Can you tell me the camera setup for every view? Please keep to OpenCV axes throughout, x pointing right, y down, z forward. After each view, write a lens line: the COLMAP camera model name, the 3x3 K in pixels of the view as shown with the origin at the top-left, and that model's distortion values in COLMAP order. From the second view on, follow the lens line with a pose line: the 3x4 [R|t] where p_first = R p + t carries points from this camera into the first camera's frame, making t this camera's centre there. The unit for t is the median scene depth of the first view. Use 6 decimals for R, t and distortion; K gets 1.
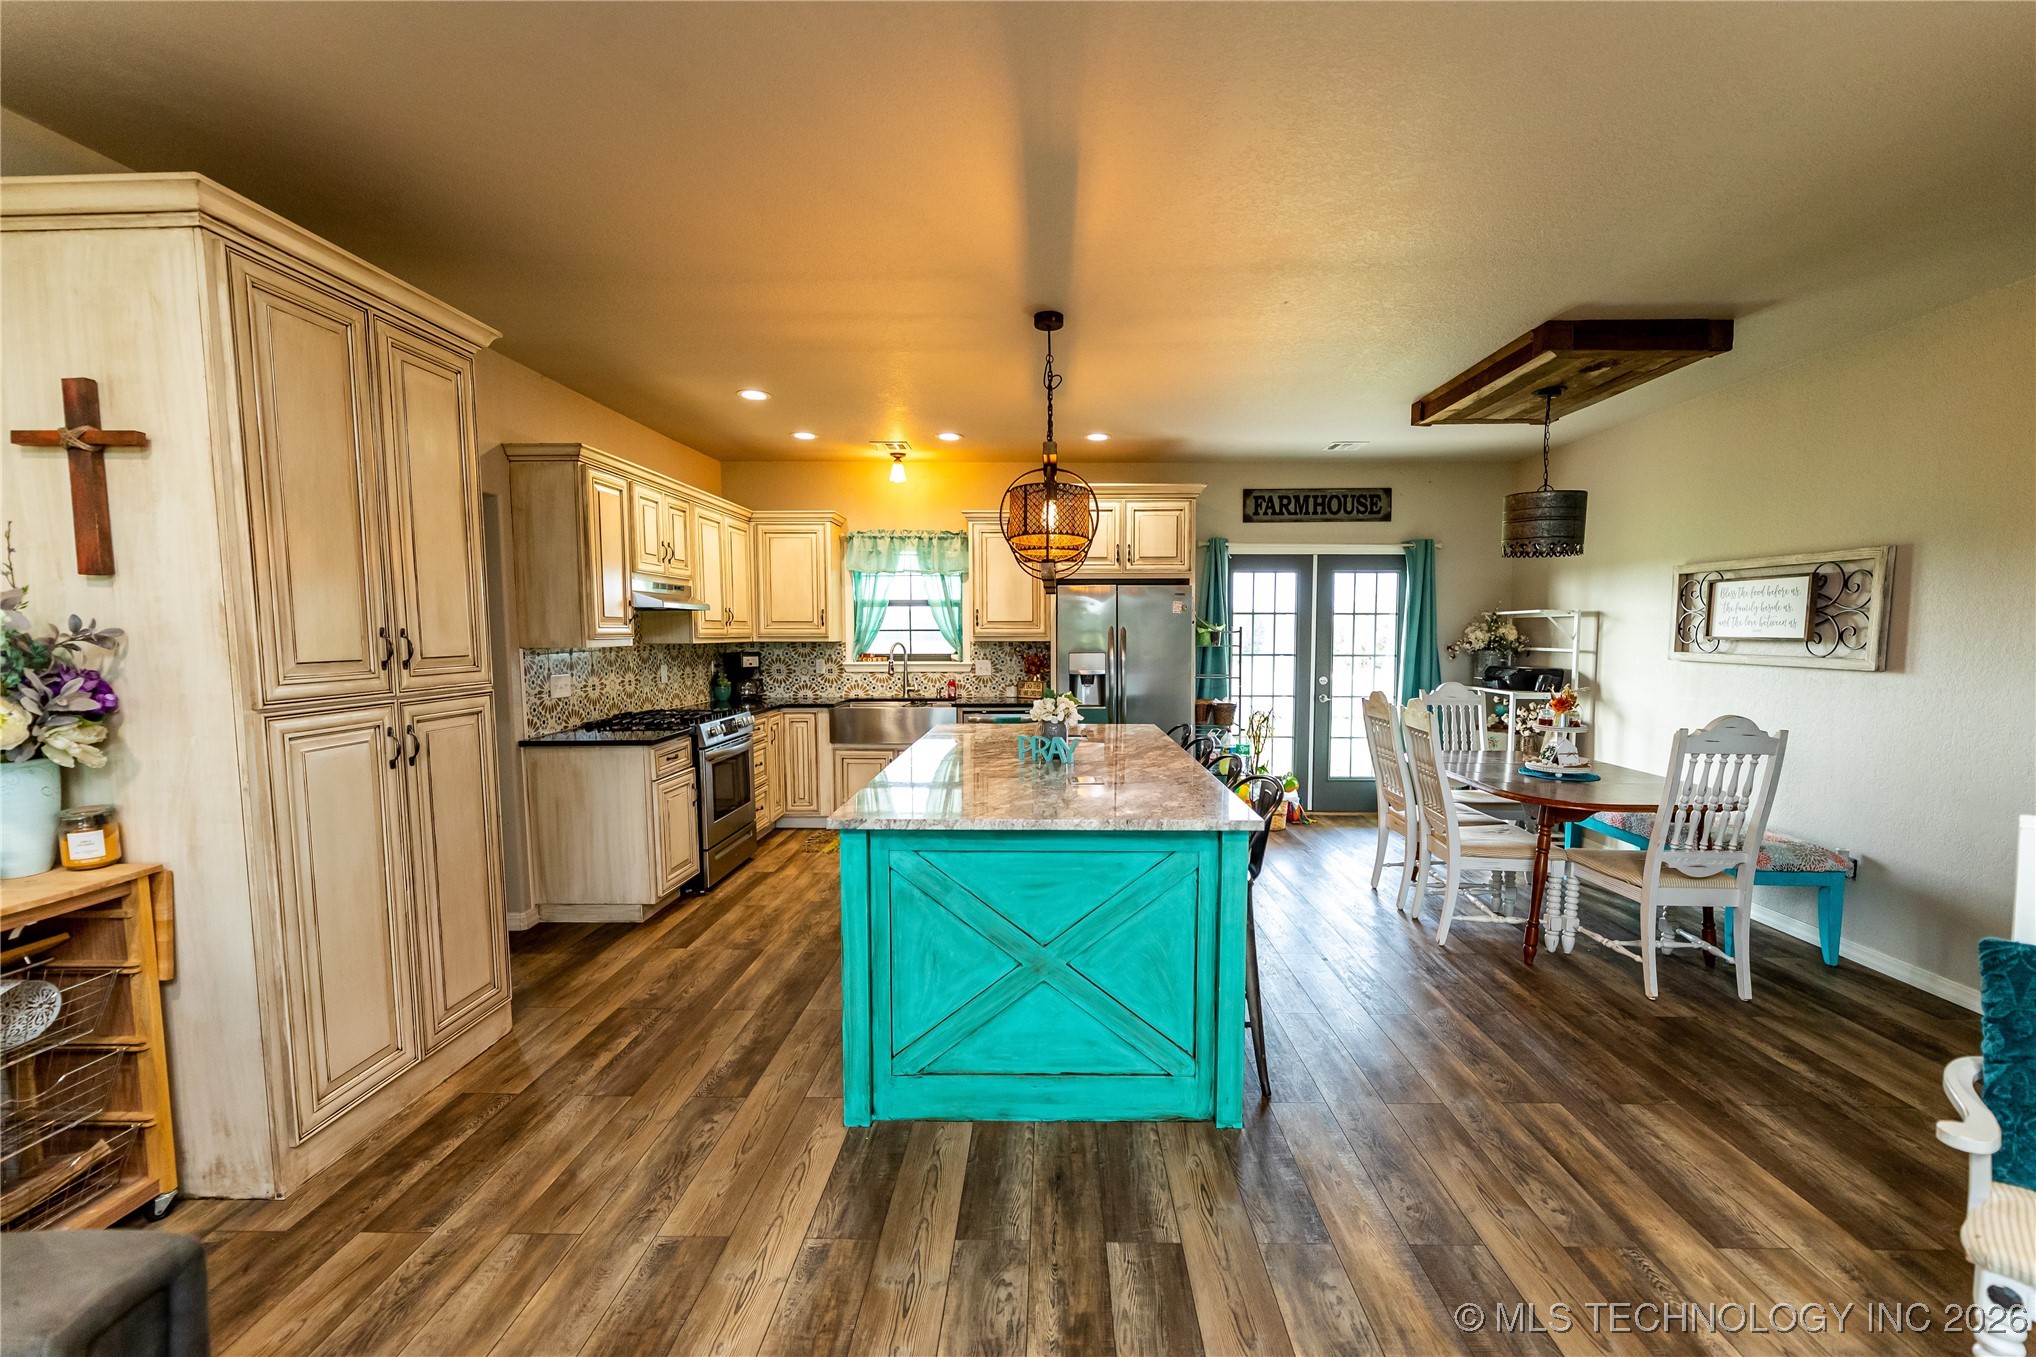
lens RADIAL K [[840.9, 0, 1040.1], [0, 840.9, 693.4], [0, 0, 1]] dist [0.000055, -0.000187]
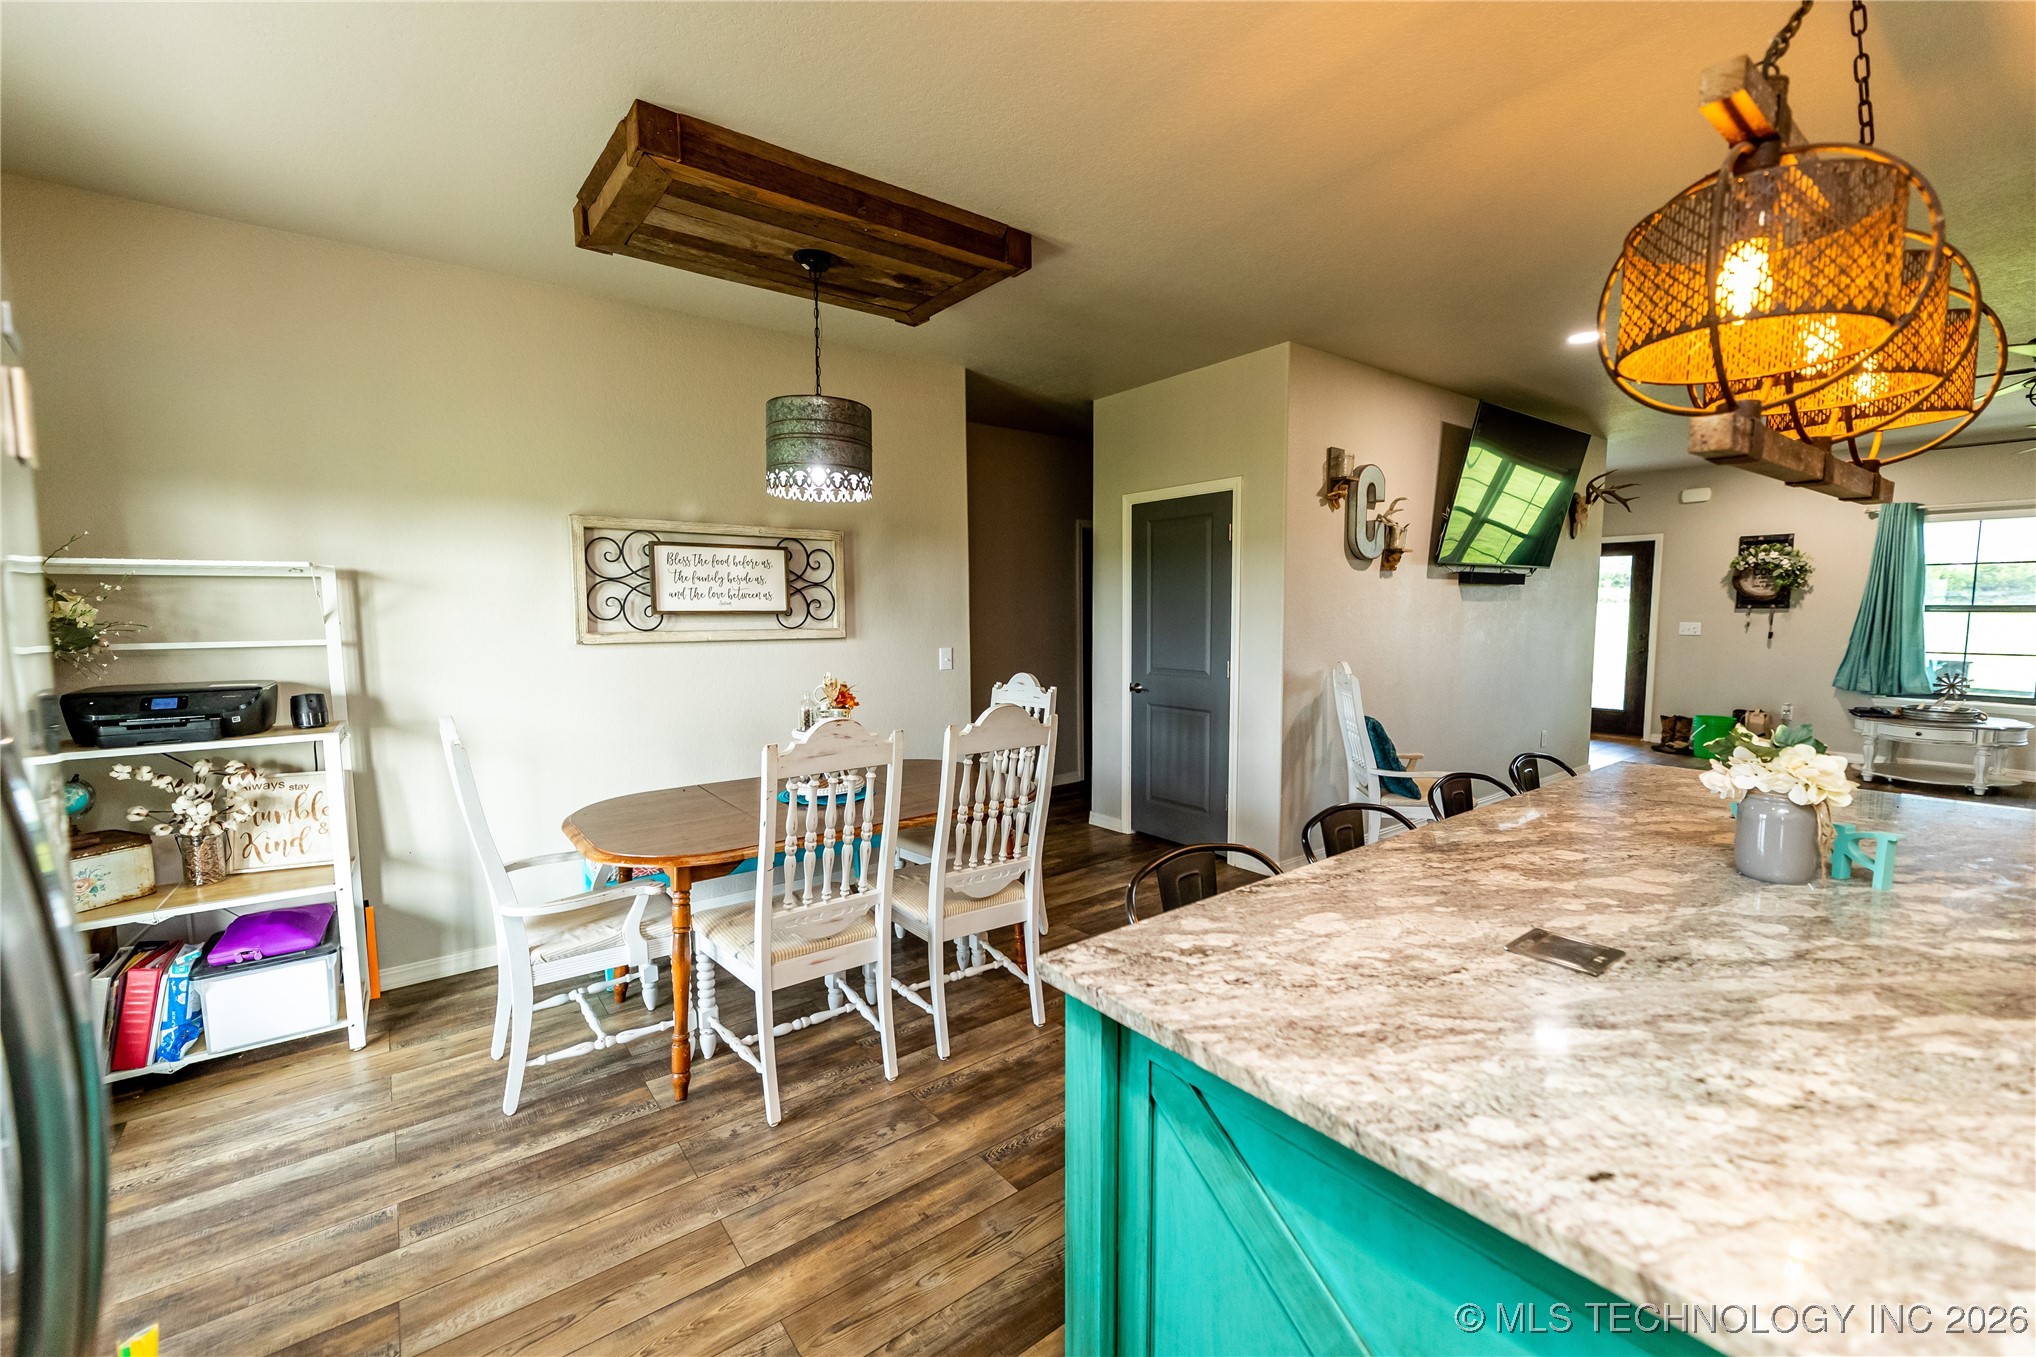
lens RADIAL K [[835.4, 0, 1018.0], [0, 835.4, 678.5], [0, 0, 1]] dist [-0.001025, -0.000299]
pose [[-0.616977, -0.063714, 0.784397, -0.048349], [0.065182, 0.989156, 0.131615, -0.070637], [-0.784277, 0.132332, -0.606134, 0.999735]]
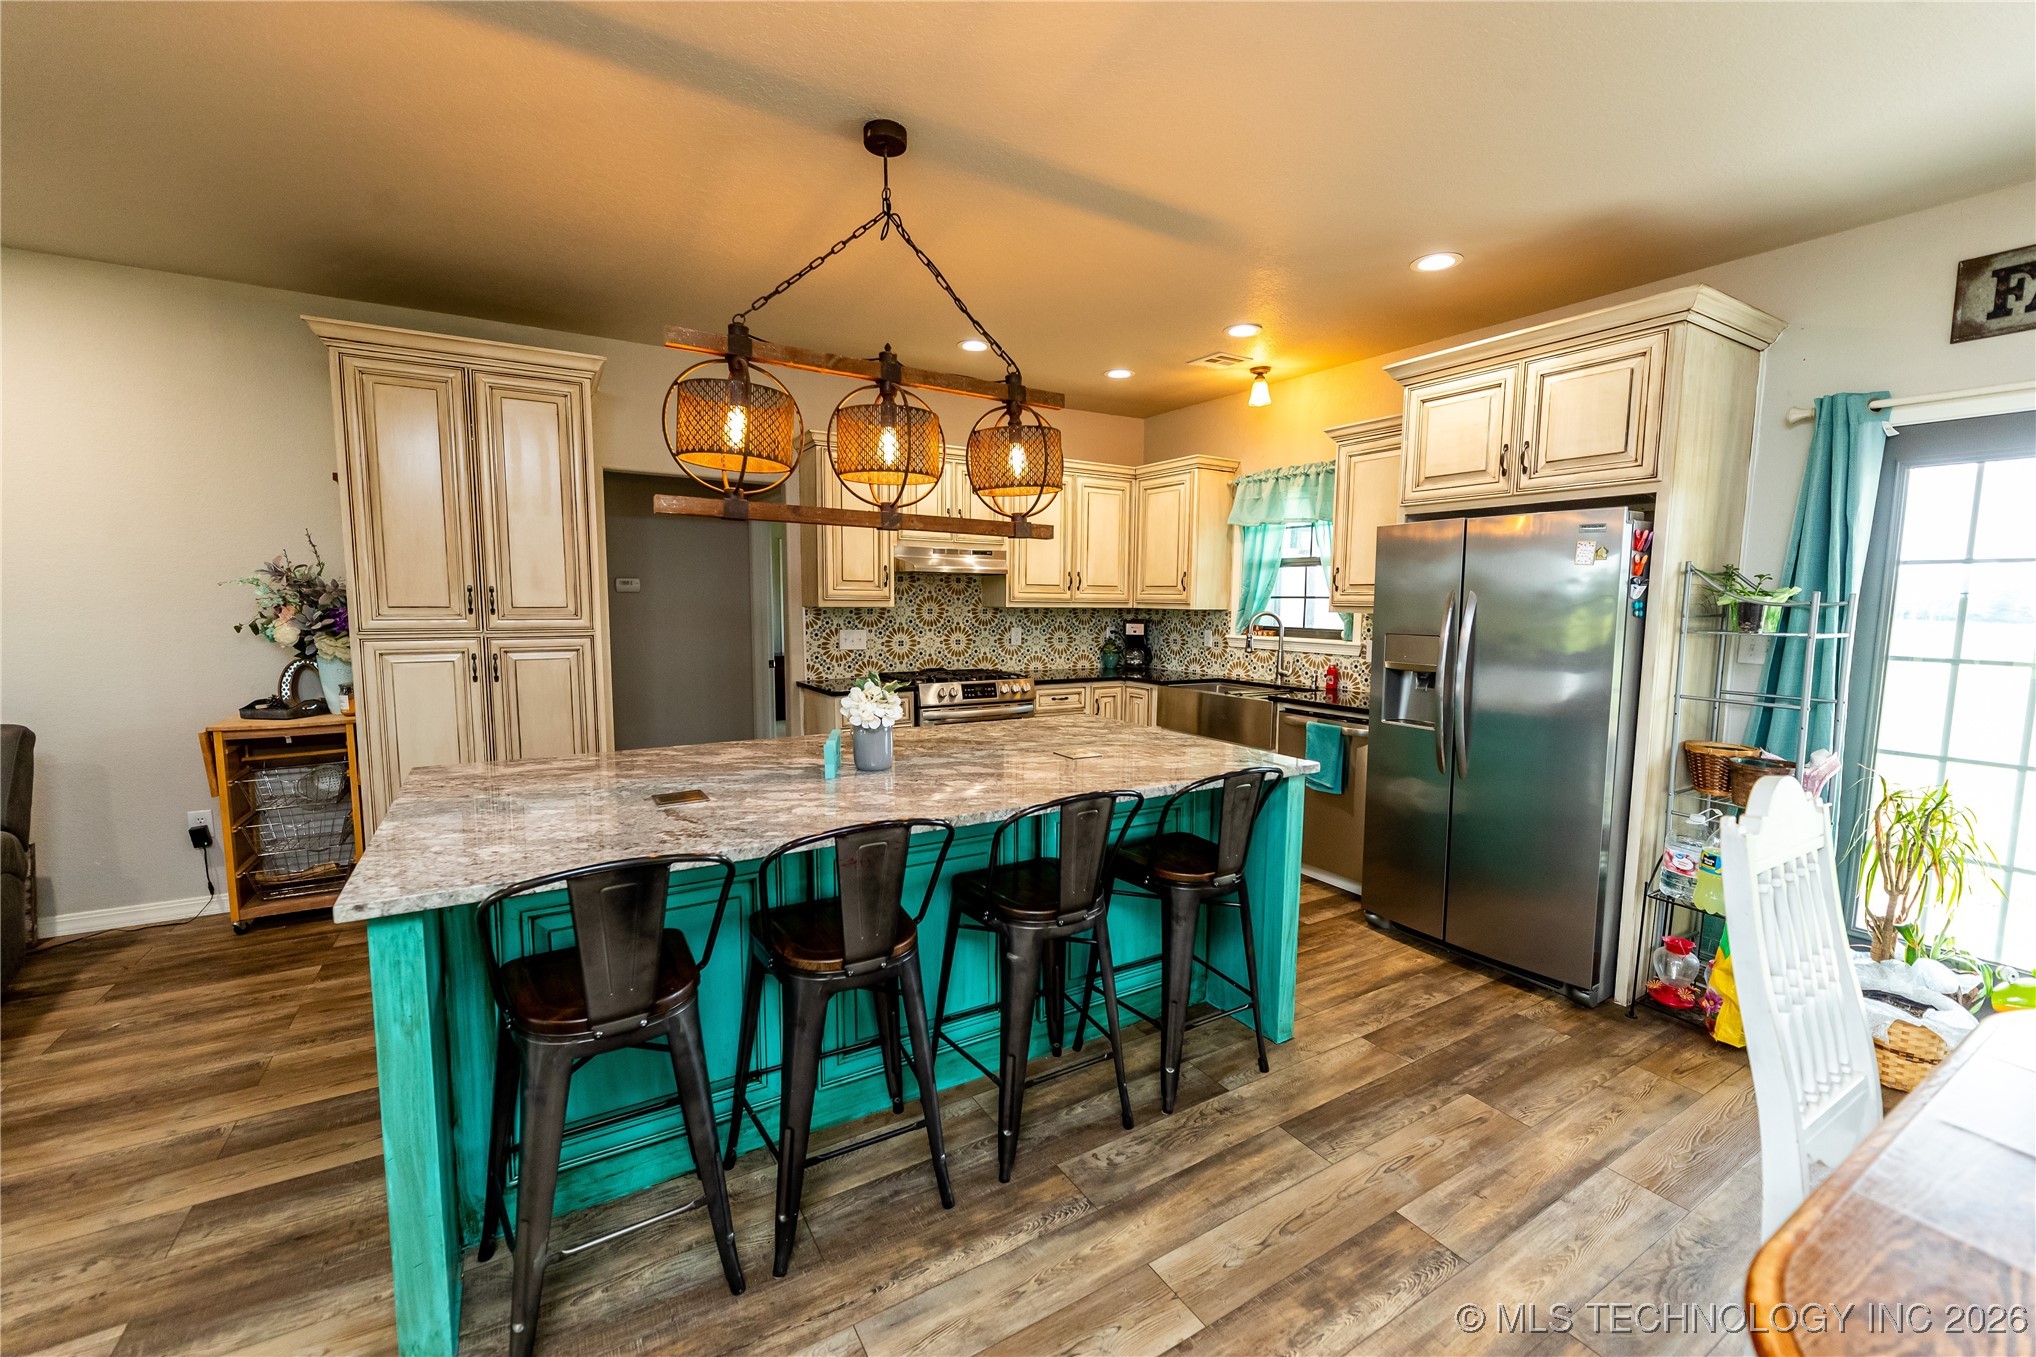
lens RADIAL K [[815.3, 0, 1021.0], [0, 815.3, 682.8], [0, 0, 1]] dist [-0.000440, -0.000129]
pose [[0.529326, 0.094630, -0.843124, 0.420646], [-0.074256, 0.995114, 0.065070, -0.032410], [0.845162, 0.028164, 0.533767, 0.471475]]
